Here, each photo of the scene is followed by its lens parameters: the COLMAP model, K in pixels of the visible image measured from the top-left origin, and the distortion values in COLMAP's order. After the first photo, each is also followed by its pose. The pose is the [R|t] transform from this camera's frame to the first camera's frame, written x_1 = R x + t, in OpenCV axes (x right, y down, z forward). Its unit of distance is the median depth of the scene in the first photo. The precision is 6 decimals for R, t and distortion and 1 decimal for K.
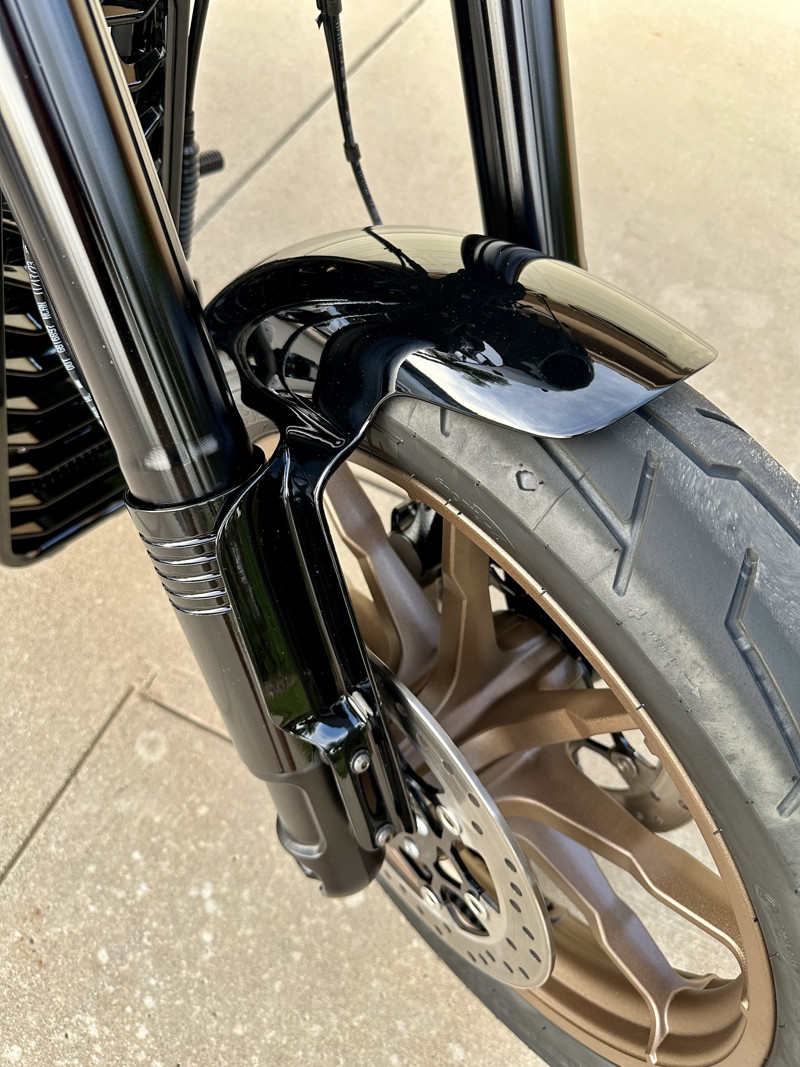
lens RADIAL K [[770.7, 0, 396.6], [0, 770.7, 532.0], [0, 0, 1]] dist [-0.016206, -0.001243]
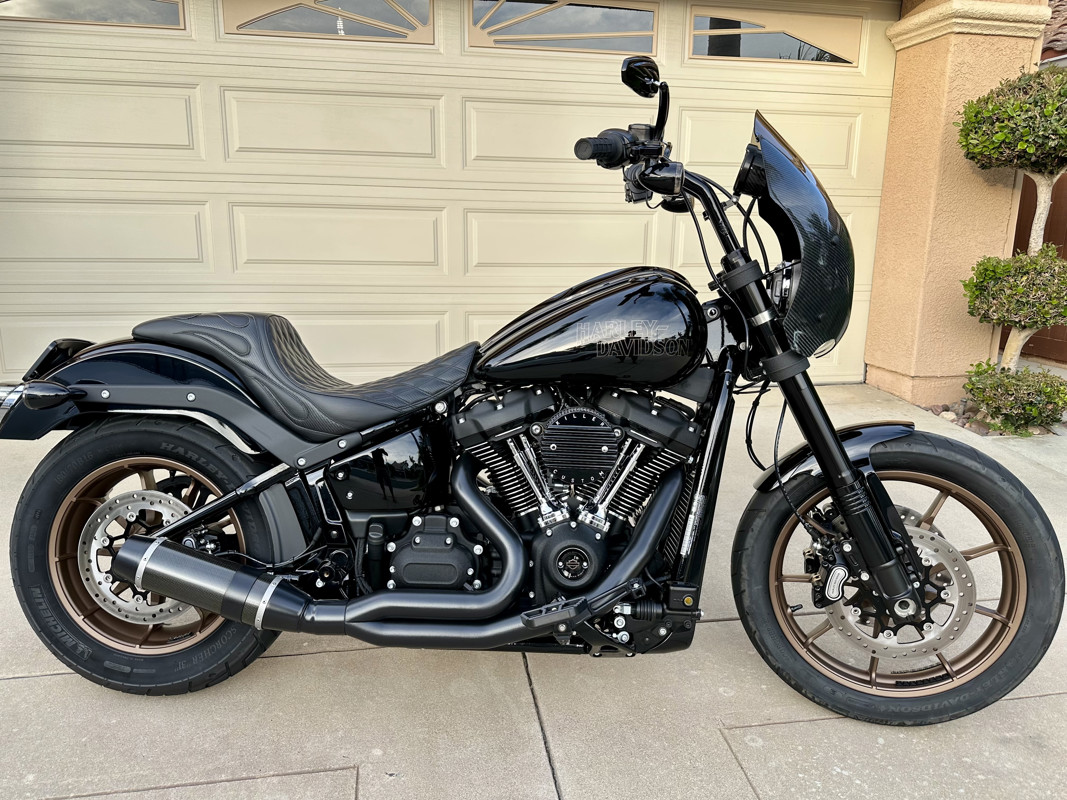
lens RADIAL K [[756.6, 0, 537.5], [0, 756.6, 392.2], [0, 0, 1]] dist [0.001693, -0.007405]
pose [[0.806107, -0.181158, 0.563358, -1.810148], [0.512337, 0.690062, -0.511199, 0.402352], [-0.296145, 0.700711, 0.649078, -0.726135]]
